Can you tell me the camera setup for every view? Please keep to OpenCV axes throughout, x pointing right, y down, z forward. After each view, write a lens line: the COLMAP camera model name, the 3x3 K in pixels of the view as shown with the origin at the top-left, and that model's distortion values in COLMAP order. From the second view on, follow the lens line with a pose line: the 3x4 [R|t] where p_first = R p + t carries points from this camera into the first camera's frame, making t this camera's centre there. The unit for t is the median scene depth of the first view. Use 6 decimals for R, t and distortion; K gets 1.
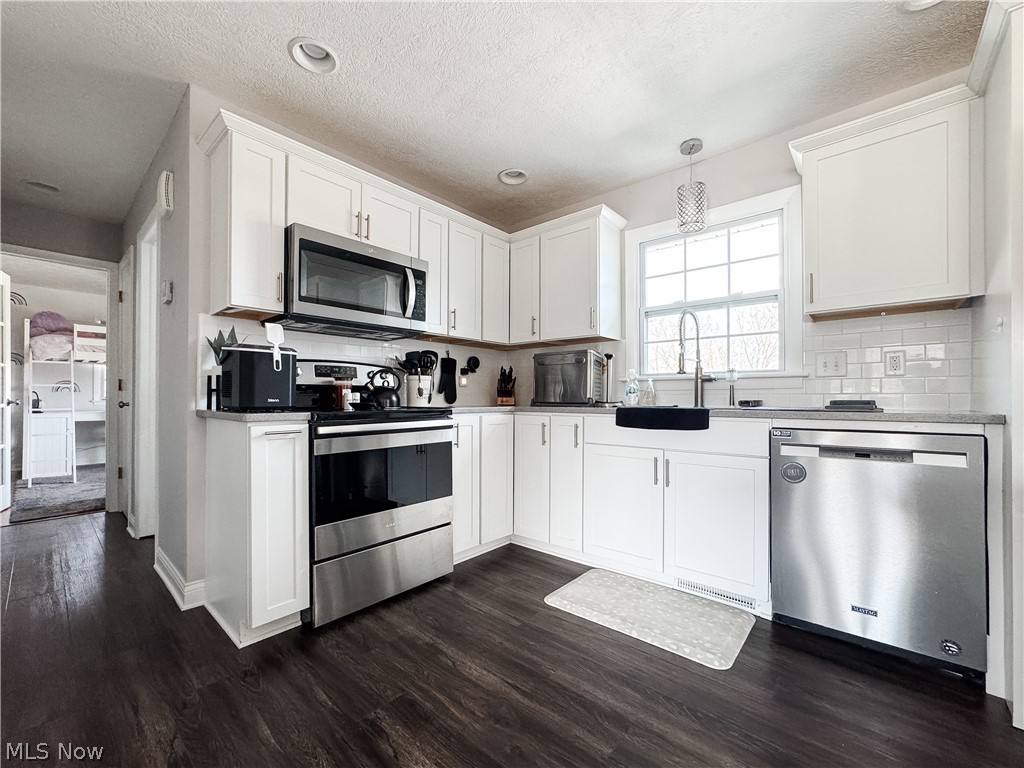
lens RADIAL K [[425.0, 0, 514.4], [0, 425.0, 394.1], [0, 0, 1]] dist [-0.025965, 0.008921]
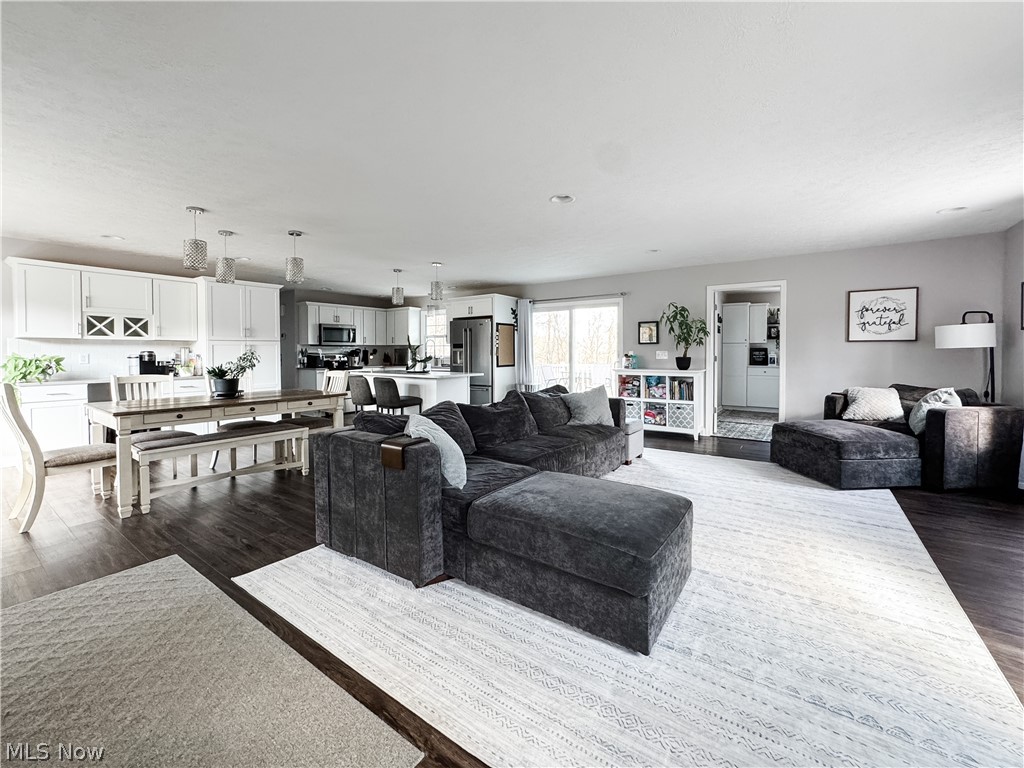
lens RADIAL K [[425.0, 0, 514.5], [0, 425.0, 367.8], [0, 0, 1]] dist [-0.025965, 0.008921]
pose [[0.995688, -0.007379, 0.092470, 0.803563], [0.003436, 0.999081, 0.042728, -0.108150], [-0.092700, -0.042226, 0.994798, -2.723842]]
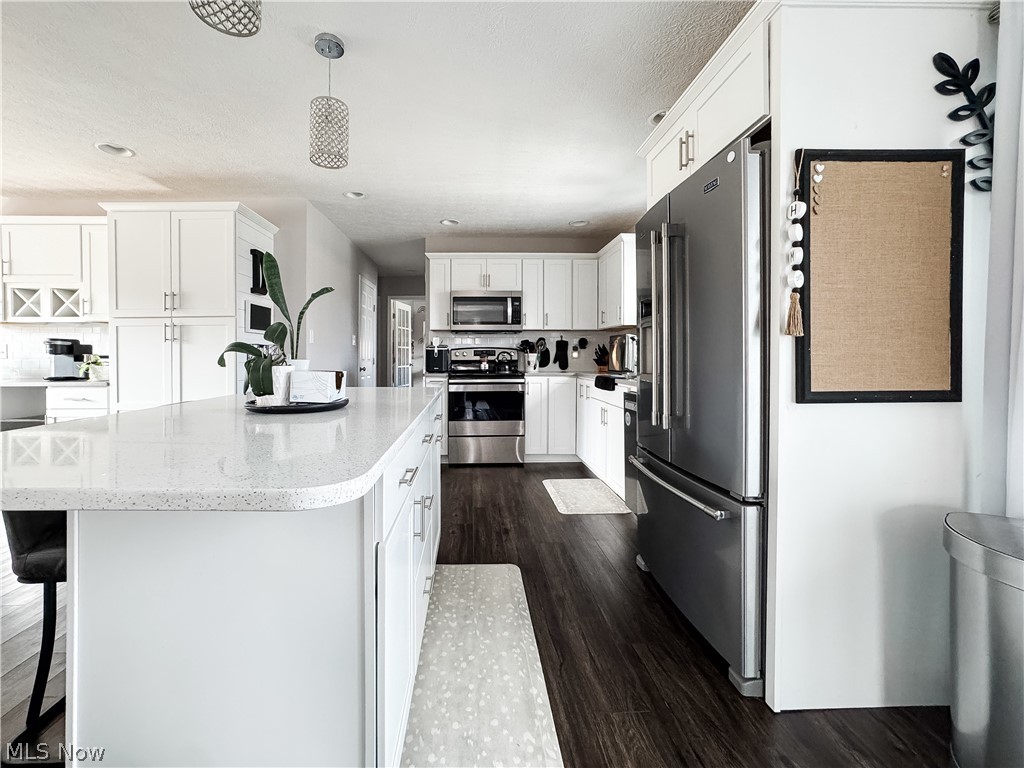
lens RADIAL K [[445.2, 0, 479.1], [0, 445.2, 355.7], [0, 0, 1]] dist [-0.017999, 0.004166]
pose [[0.667708, -0.001885, -0.744421, 1.098057], [0.007416, 0.999964, 0.004120, -0.048707], [0.744386, -0.008272, 0.667698, -0.401304]]
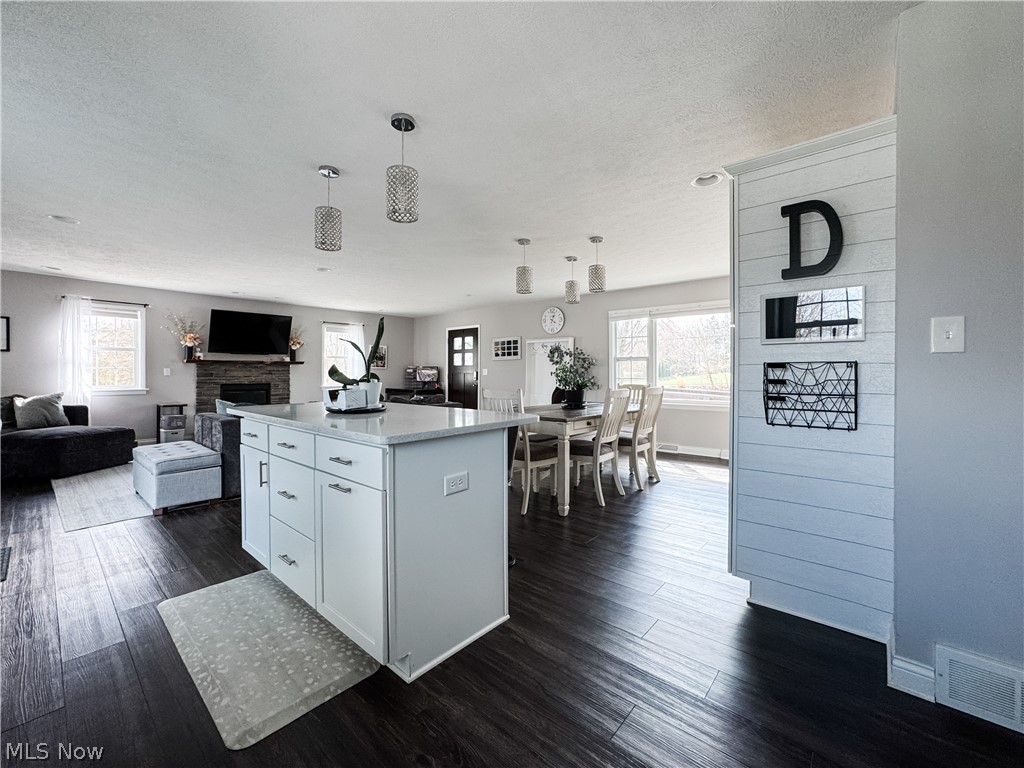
lens RADIAL K [[425.0, 0, 519.6], [0, 425.0, 378.7], [0, 0, 1]] dist [-0.025965, 0.008921]
pose [[-0.999997, -0.002410, -0.000931, 0.102123], [-0.002417, 0.999968, 0.007563, -0.056544], [0.000913, 0.007565, -0.999971, 0.793293]]
